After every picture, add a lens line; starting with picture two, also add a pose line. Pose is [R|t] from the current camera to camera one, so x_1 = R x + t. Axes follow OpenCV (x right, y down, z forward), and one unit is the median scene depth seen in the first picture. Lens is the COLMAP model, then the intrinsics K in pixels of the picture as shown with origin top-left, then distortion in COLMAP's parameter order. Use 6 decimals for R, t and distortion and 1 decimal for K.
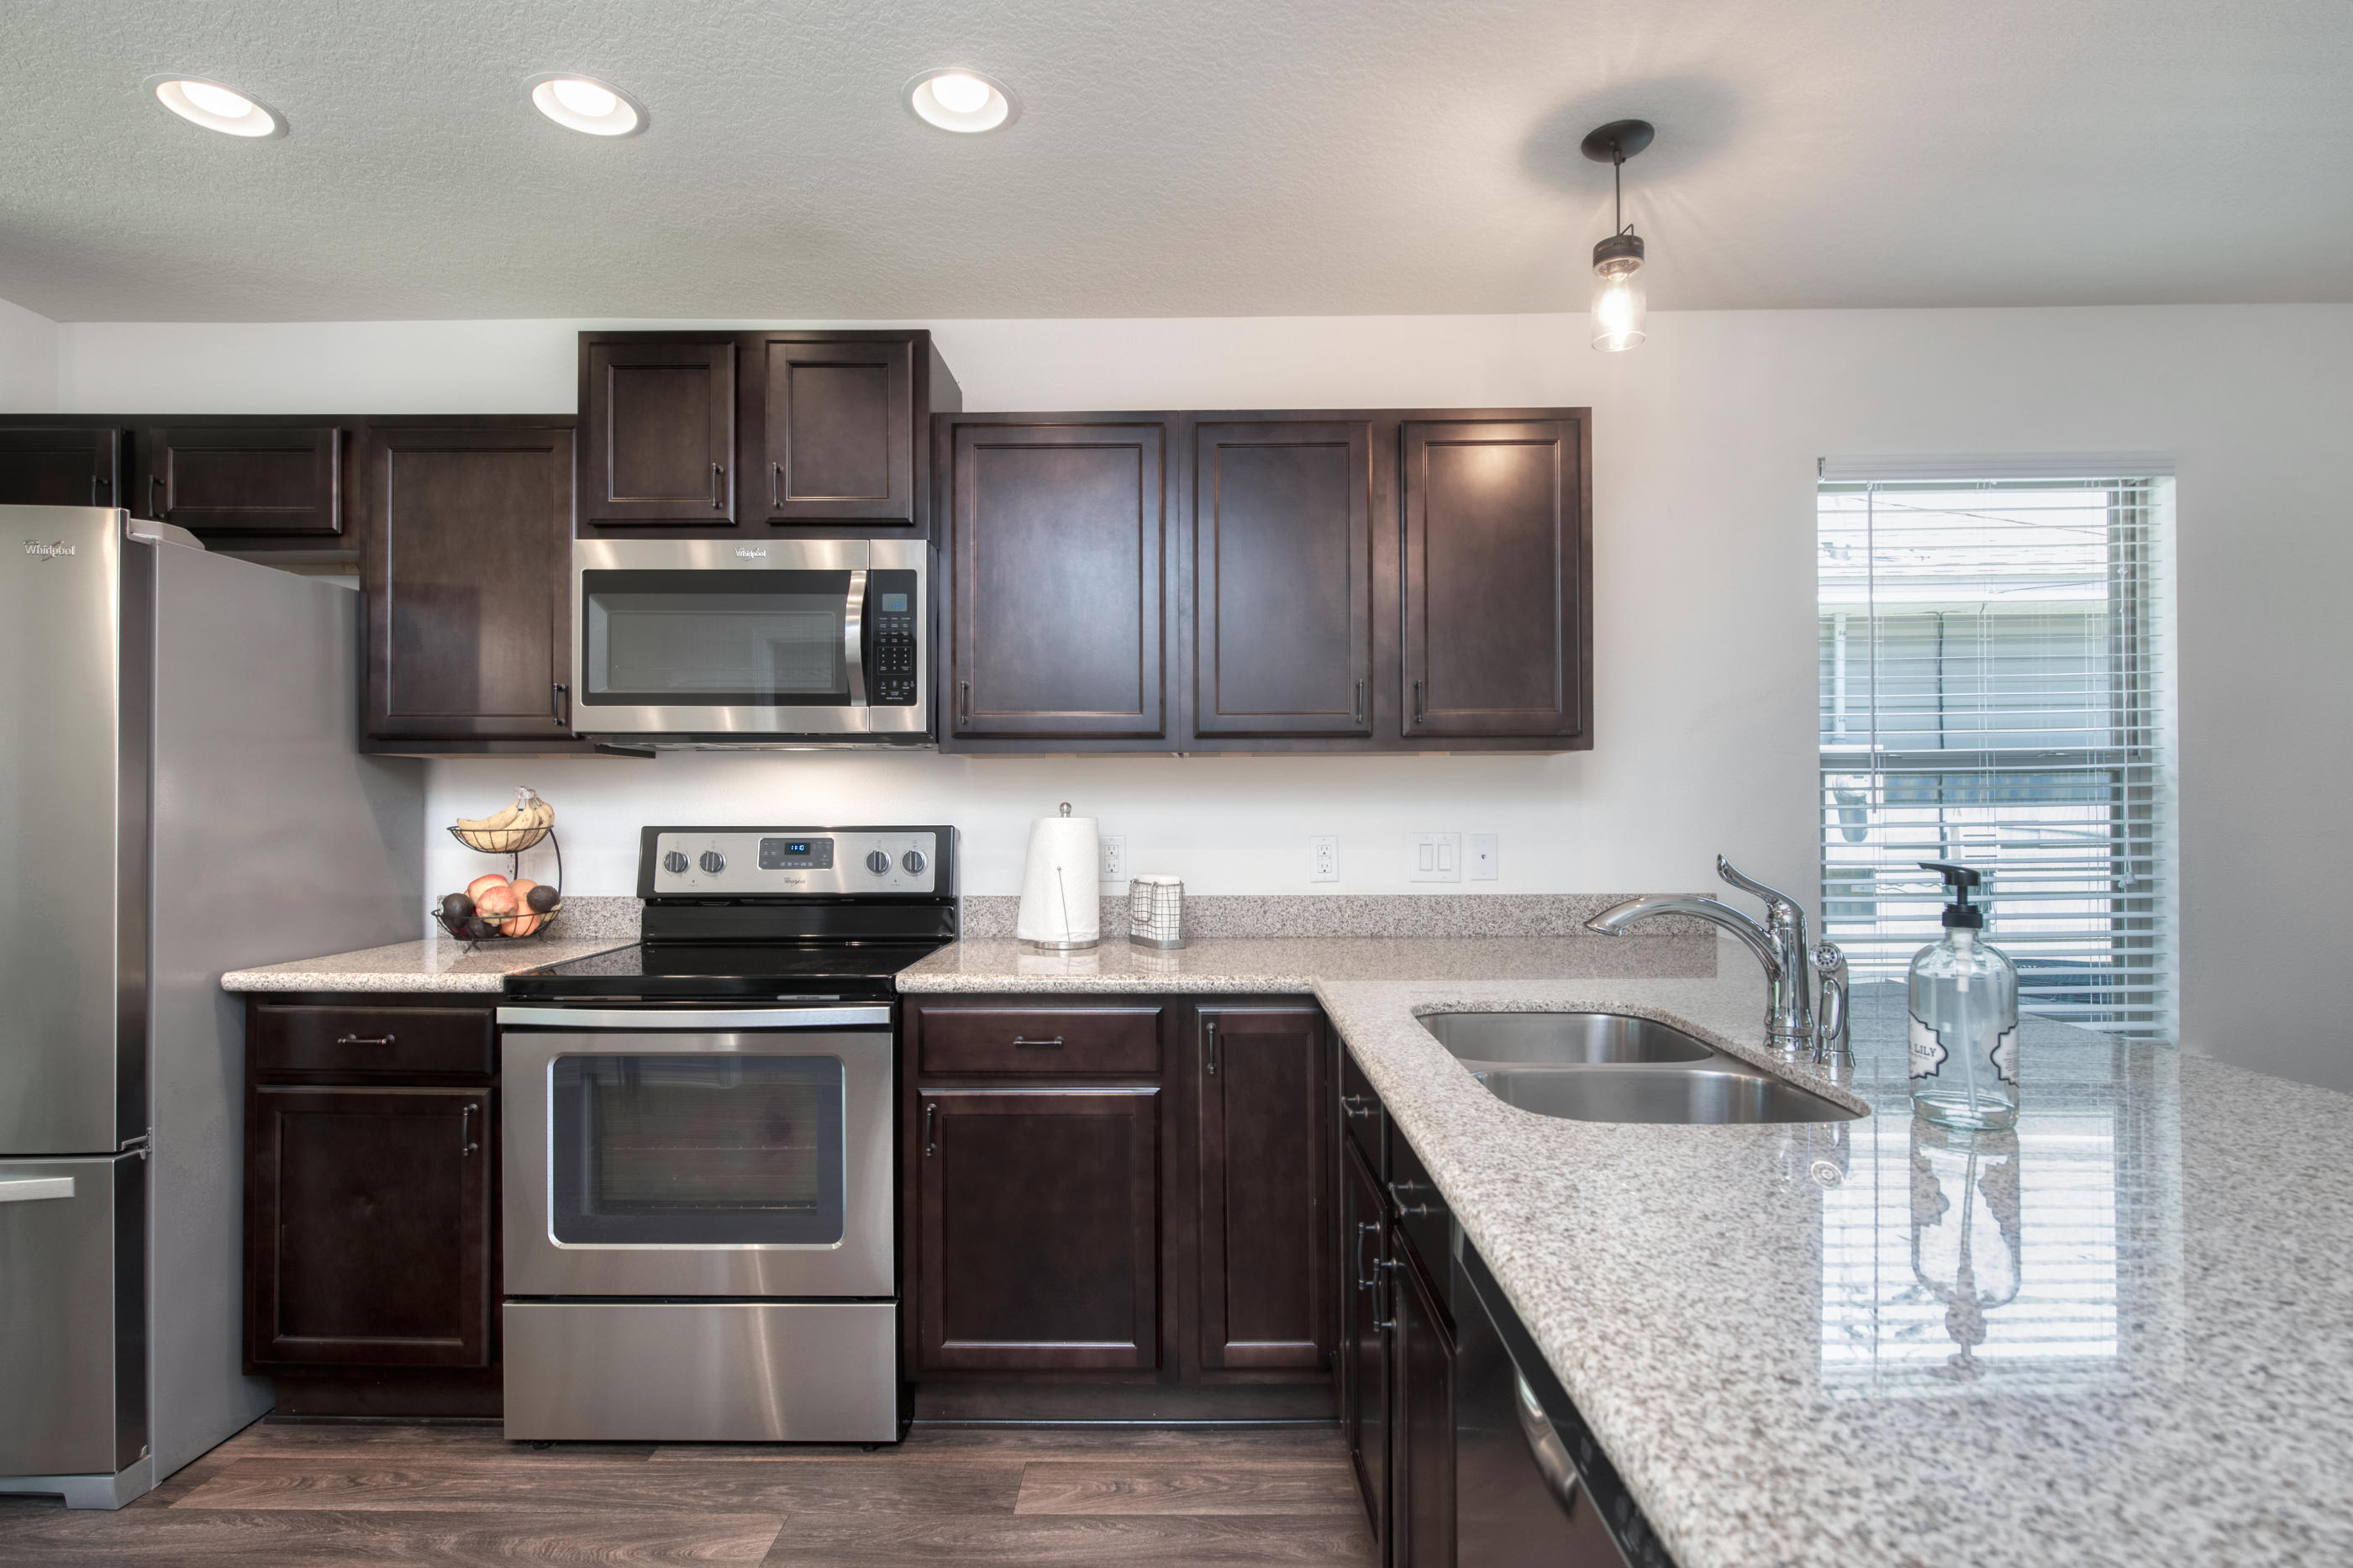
lens RADIAL K [[1234.1, 0, 1203.9], [0, 1234.1, 788.9], [0, 0, 1]] dist [-0.004687, -0.001991]
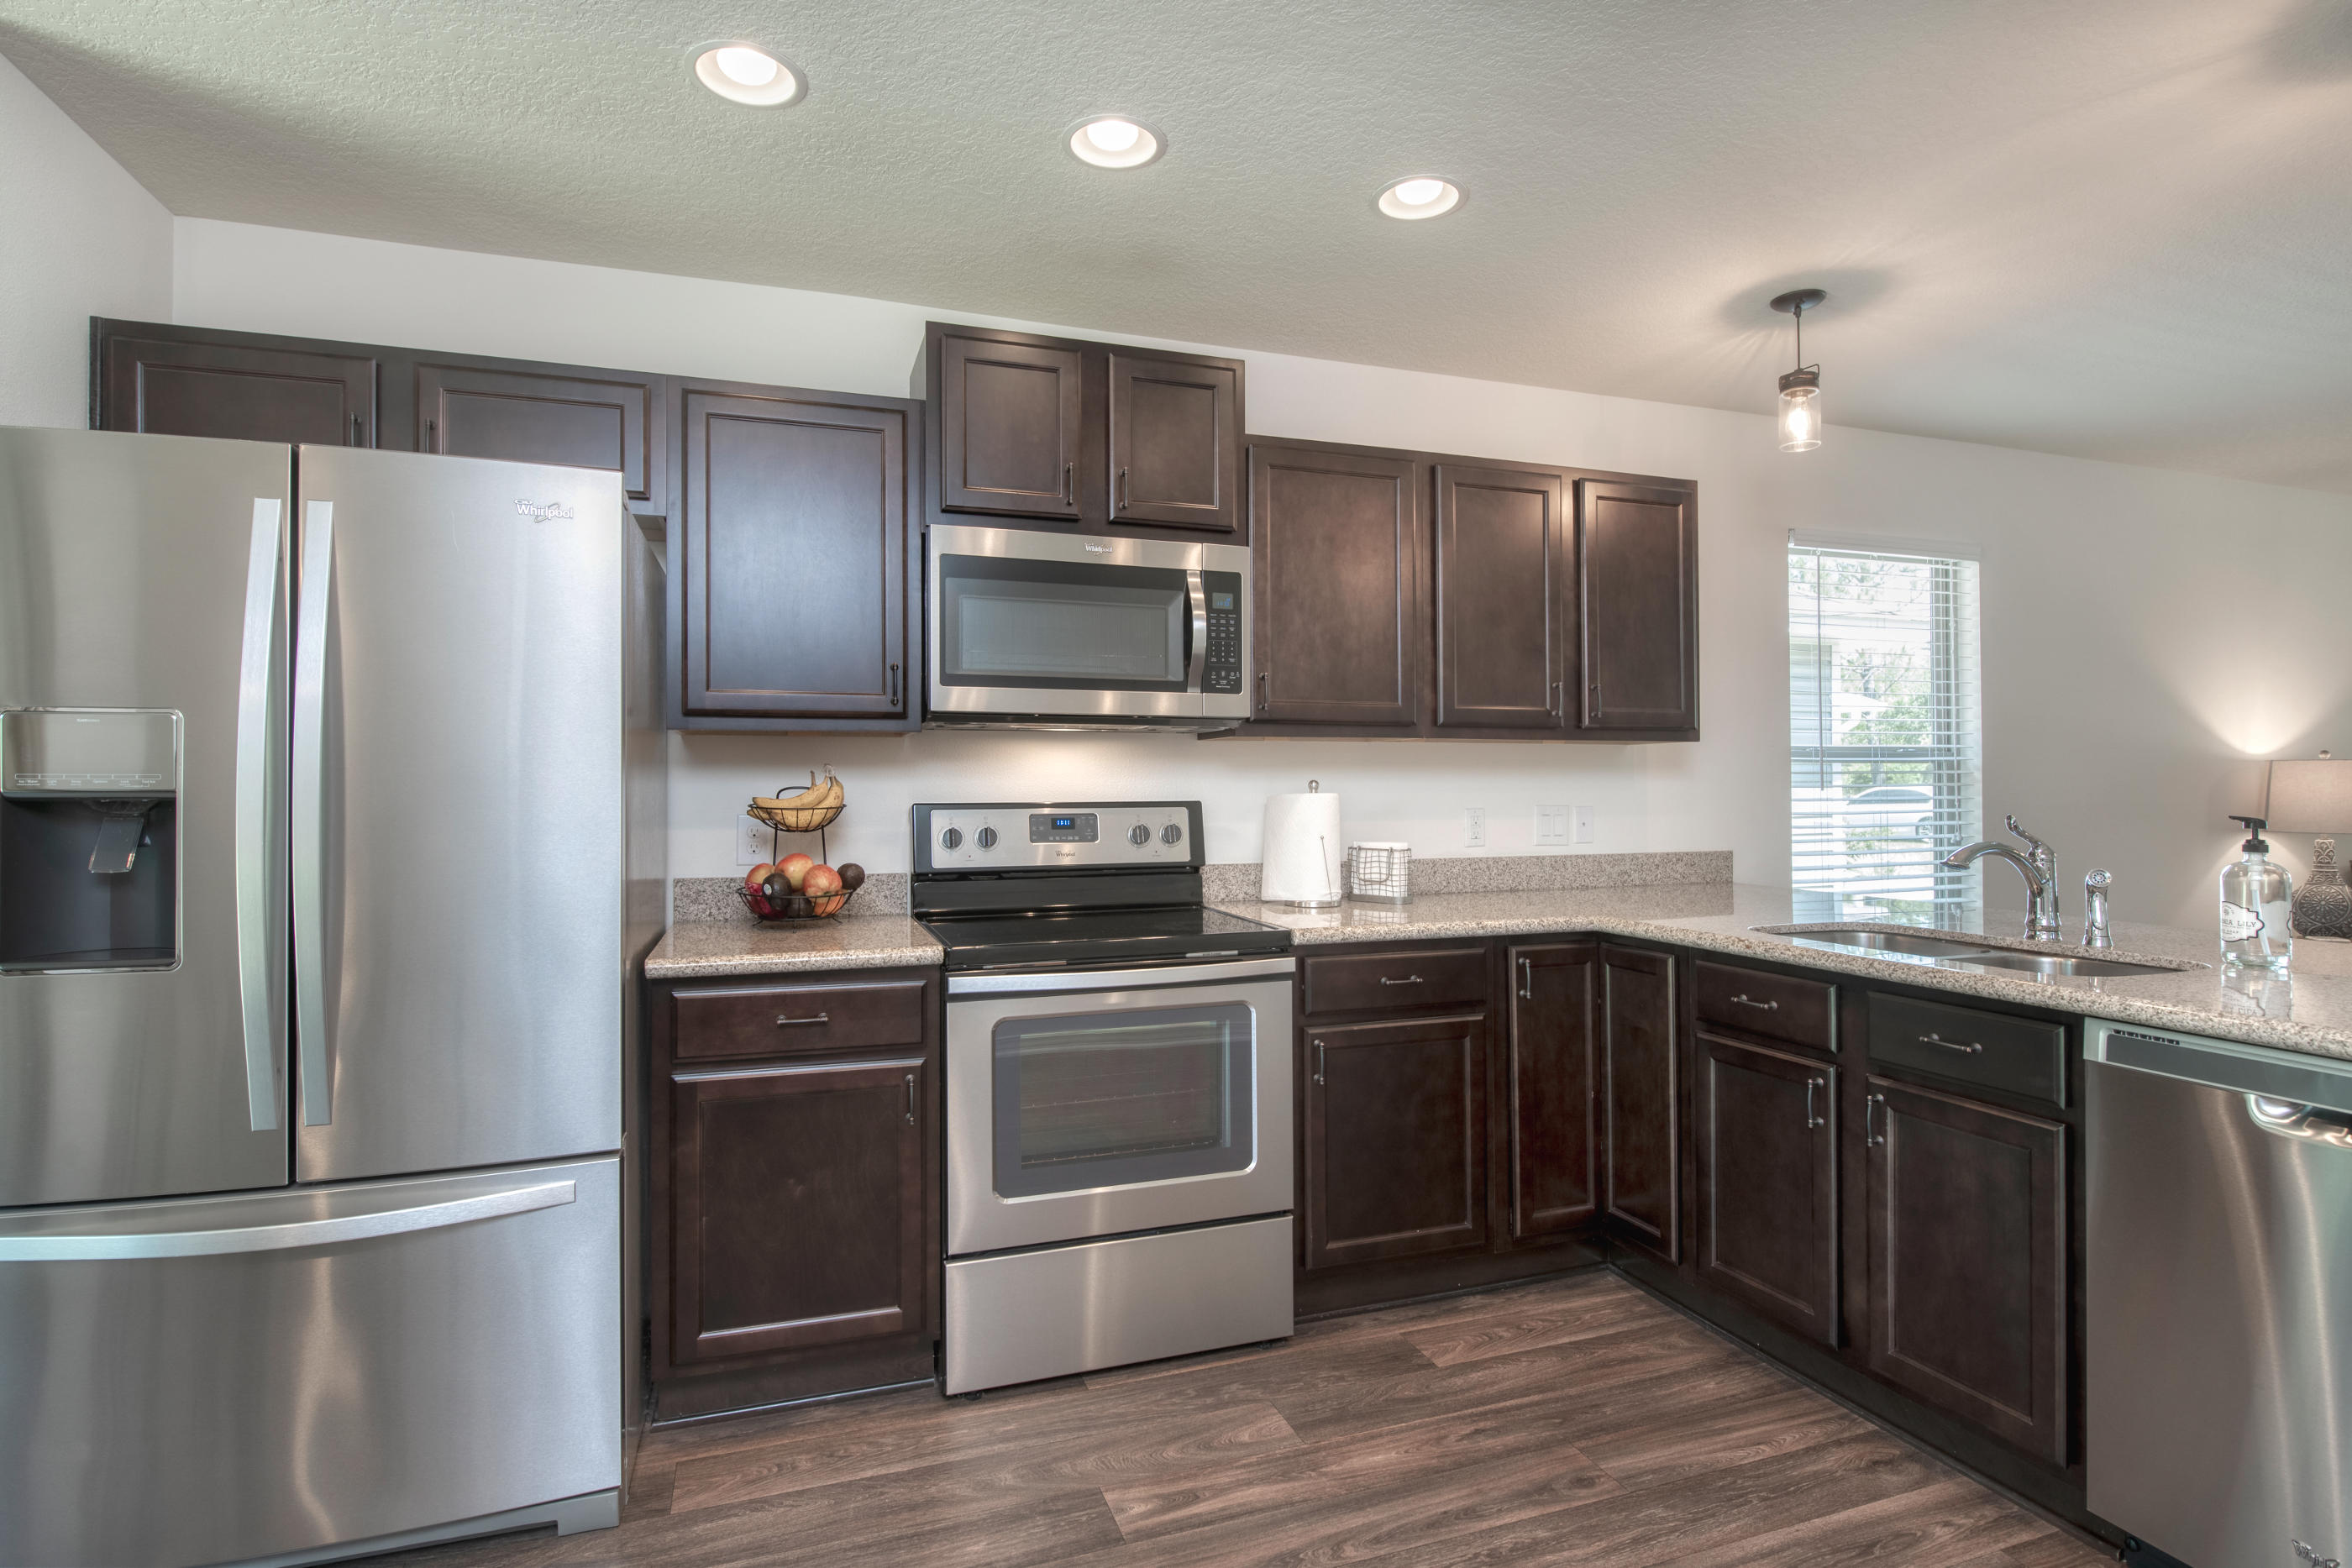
lens RADIAL K [[1168.2, 0, 1223.5], [0, 1168.2, 782.7], [0, 0, 1]] dist [-0.019871, -0.001227]
pose [[0.938104, 0.001494, 0.346351, -0.588419], [-0.005042, 0.999944, 0.009342, 0.003256], [-0.346318, -0.010510, 0.938058, 0.006456]]
